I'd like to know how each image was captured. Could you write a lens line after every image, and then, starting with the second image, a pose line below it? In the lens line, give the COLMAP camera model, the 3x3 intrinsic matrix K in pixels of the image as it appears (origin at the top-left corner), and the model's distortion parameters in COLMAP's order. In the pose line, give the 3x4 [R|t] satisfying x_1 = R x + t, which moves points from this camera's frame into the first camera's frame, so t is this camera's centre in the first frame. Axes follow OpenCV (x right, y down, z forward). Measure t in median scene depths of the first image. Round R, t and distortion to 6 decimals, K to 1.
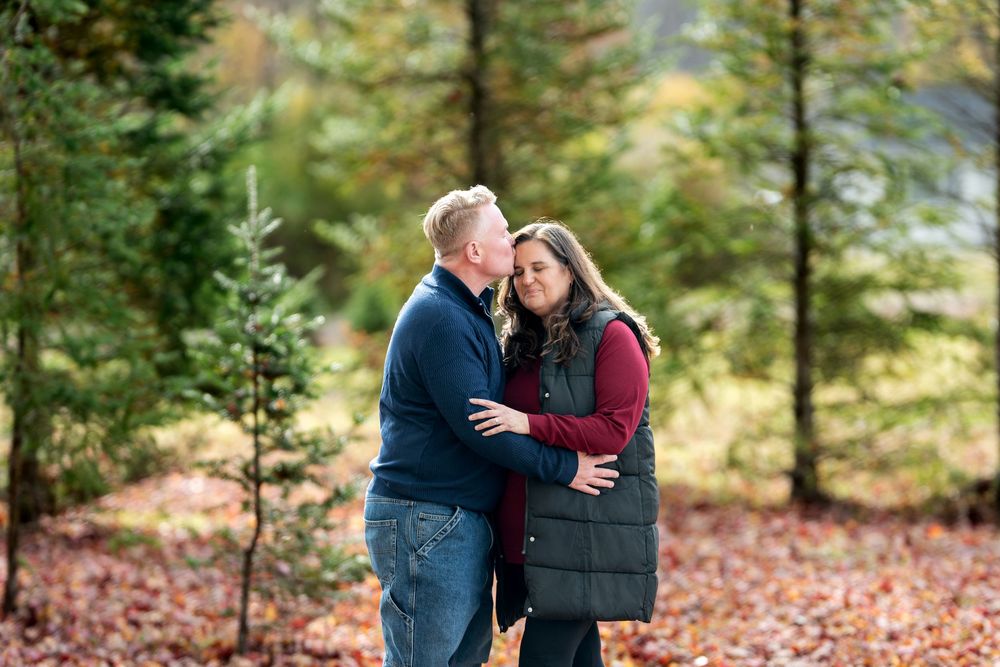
lens RADIAL K [[3804.5, 0, 534.5], [0, 3804.5, 409.2], [0, 0, 1]] dist [-0.069347, -0.336902]
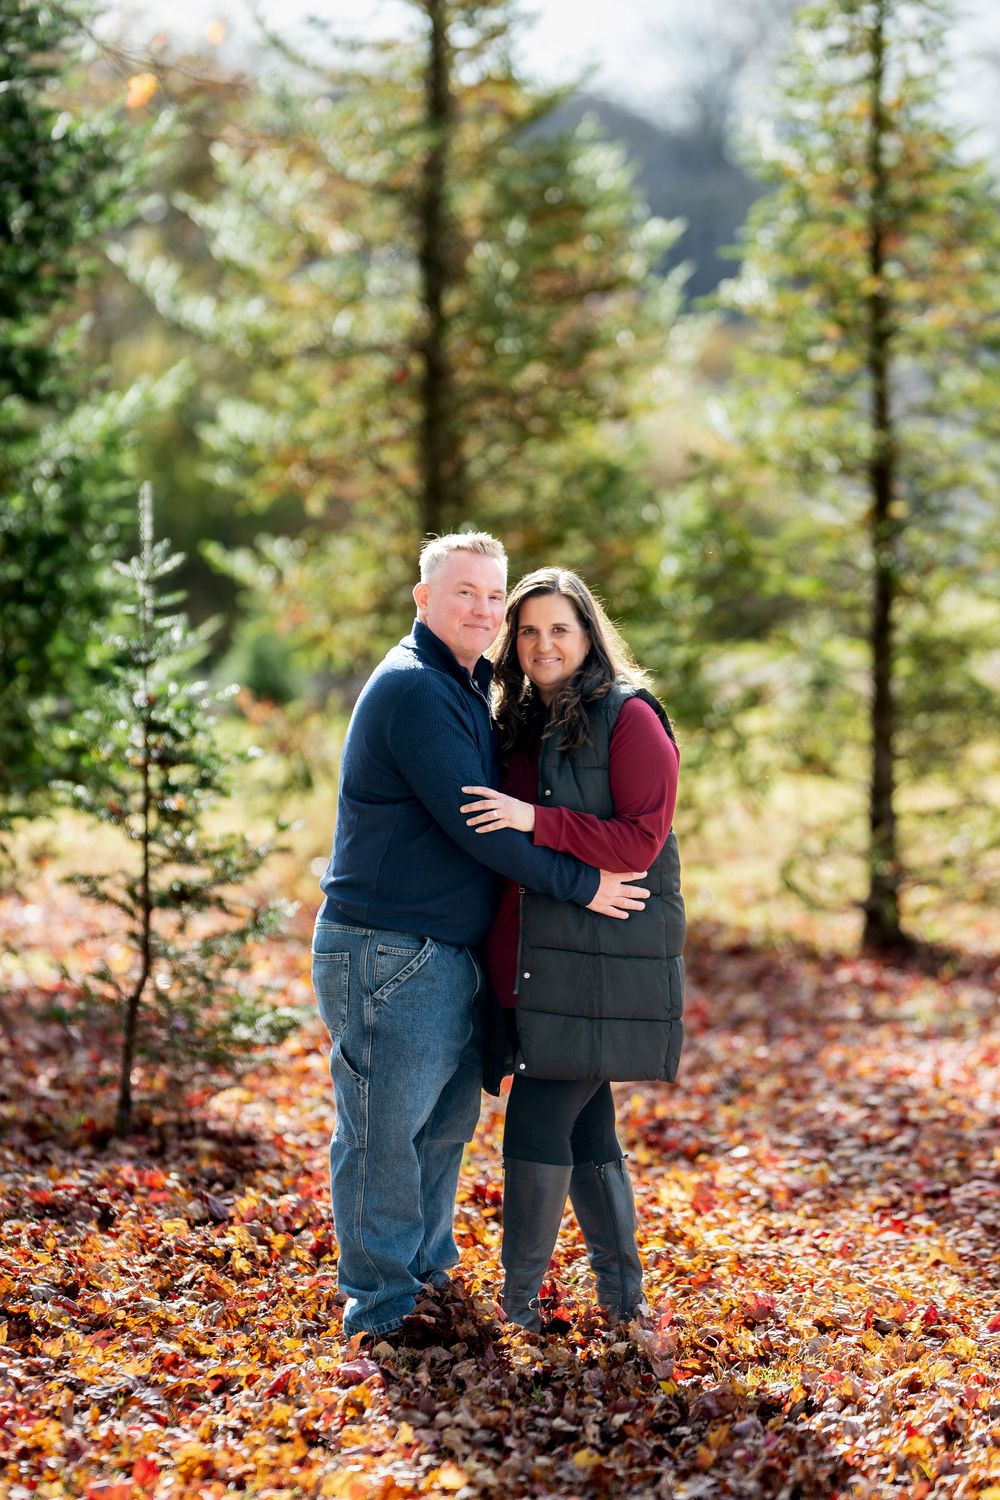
lens RADIAL K [[5723.9, 0, 500.0], [0, 5723.9, 750.0], [0, 0, 1]] dist [0.017327, 0.499813]
pose [[0.999940, 0.010597, 0.002820, -0.006367], [-0.010564, 0.999878, -0.011547, 0.000683], [-0.002943, 0.011517, 0.999929, -0.110496]]
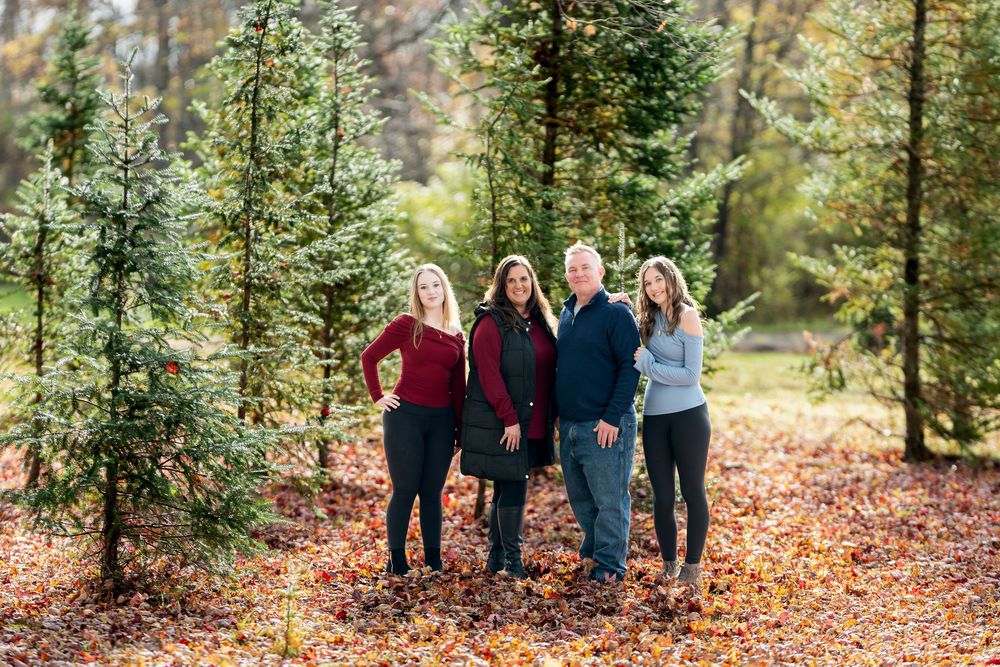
lens RADIAL K [[3815.4, 0, 521.7], [0, 3815.4, 331.1], [0, 0, 1]] dist [0.114515, -2.563816]
pose [[0.976447, 0.036426, -0.212660, 0.190138], [-0.041002, 0.999012, -0.017149, 0.005790], [0.211825, 0.025464, 0.976976, -0.445483]]
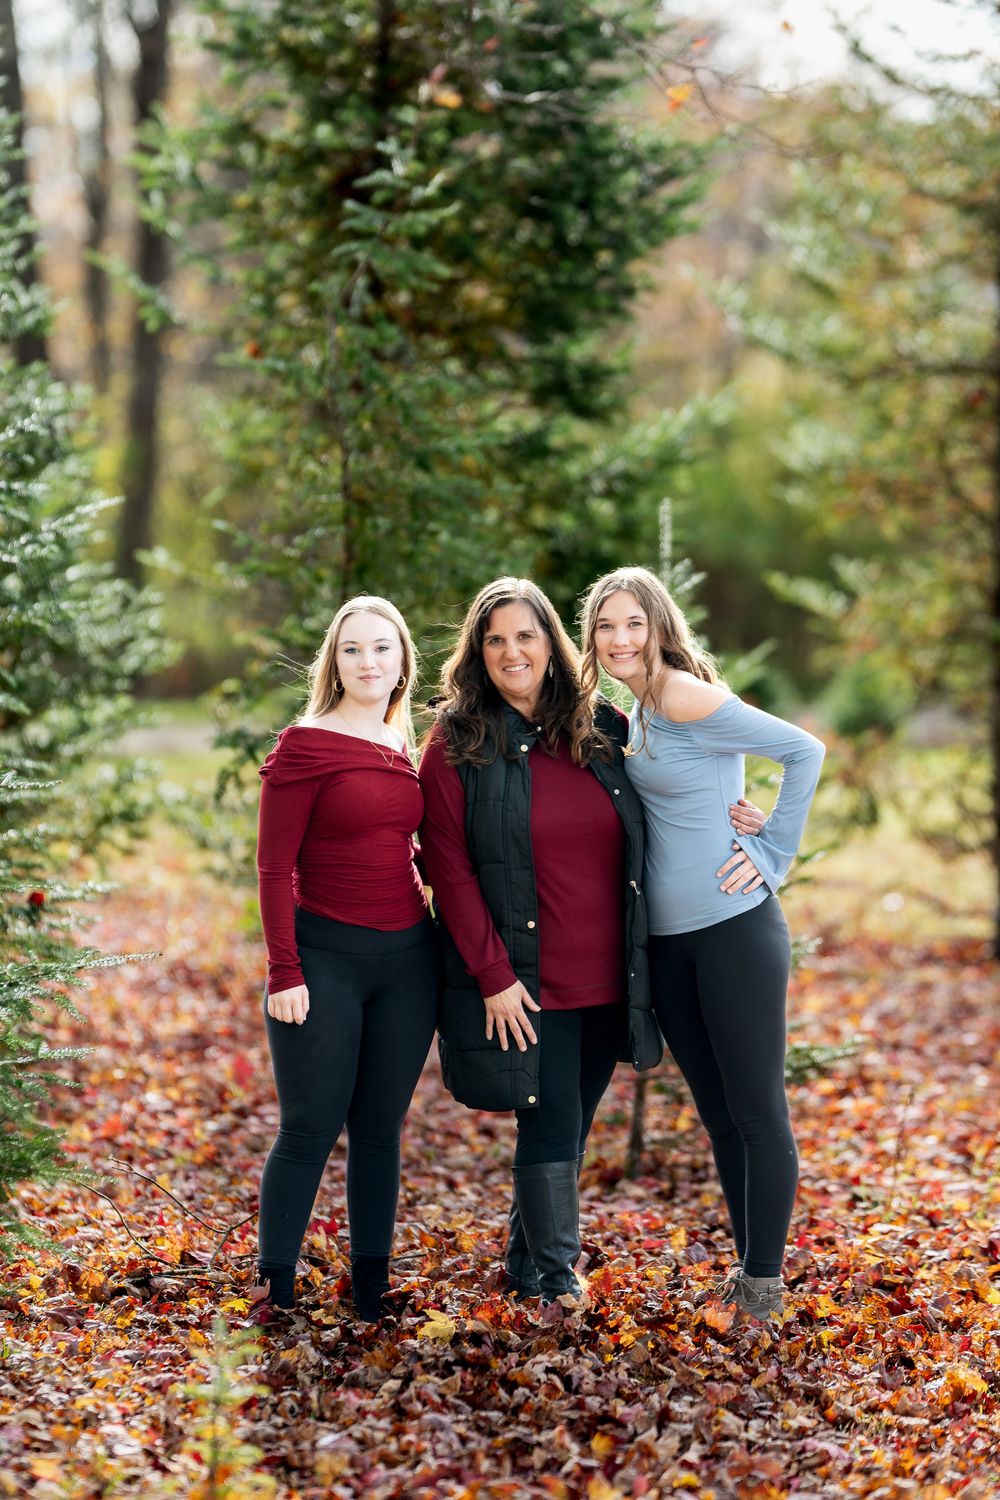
lens RADIAL K [[5729.8, 0, 500.0], [0, 5729.8, 750.0], [0, 0, 1]] dist [-0.037222, 1.461530]
pose [[0.993553, 0.029026, -0.109586, 0.012895], [-0.030768, 0.999425, -0.014243, -0.000201], [0.109109, 0.017523, 0.993875, -0.071800]]
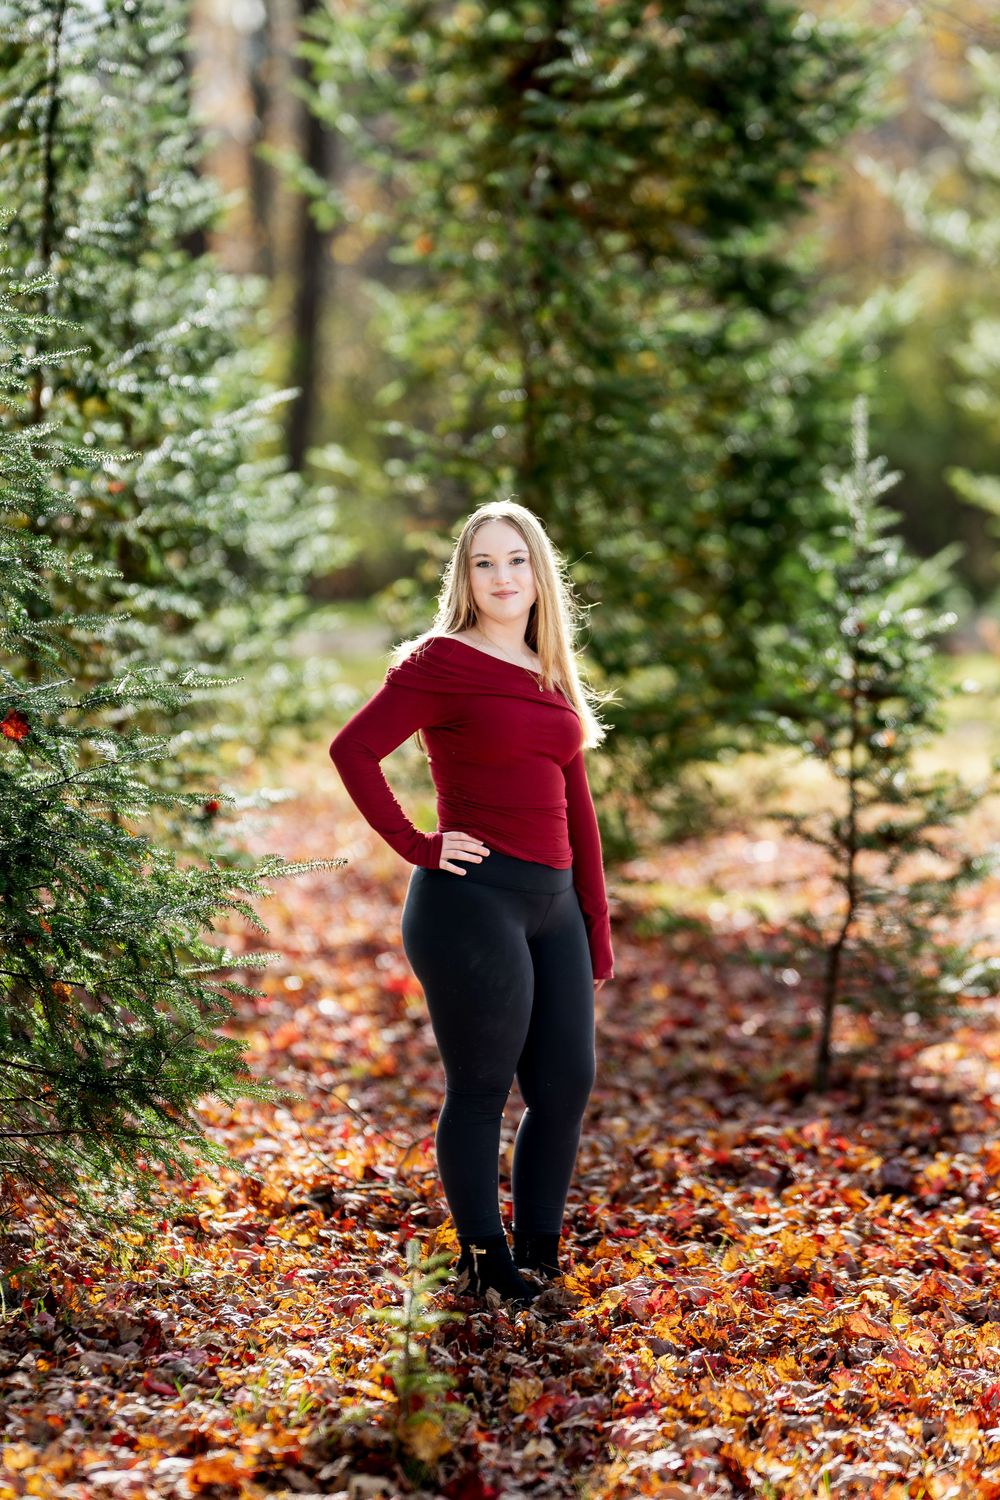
lens RADIAL K [[5729.8, 0, 500.0], [0, 5729.8, 750.0], [0, 0, 1]] dist [-0.037222, 1.461530]
pose [[0.990111, 0.034794, -0.135905, 0.005237], [-0.034673, 0.999393, 0.003259, -0.000034], [0.135936, 0.001486, 0.990717, -0.049451]]
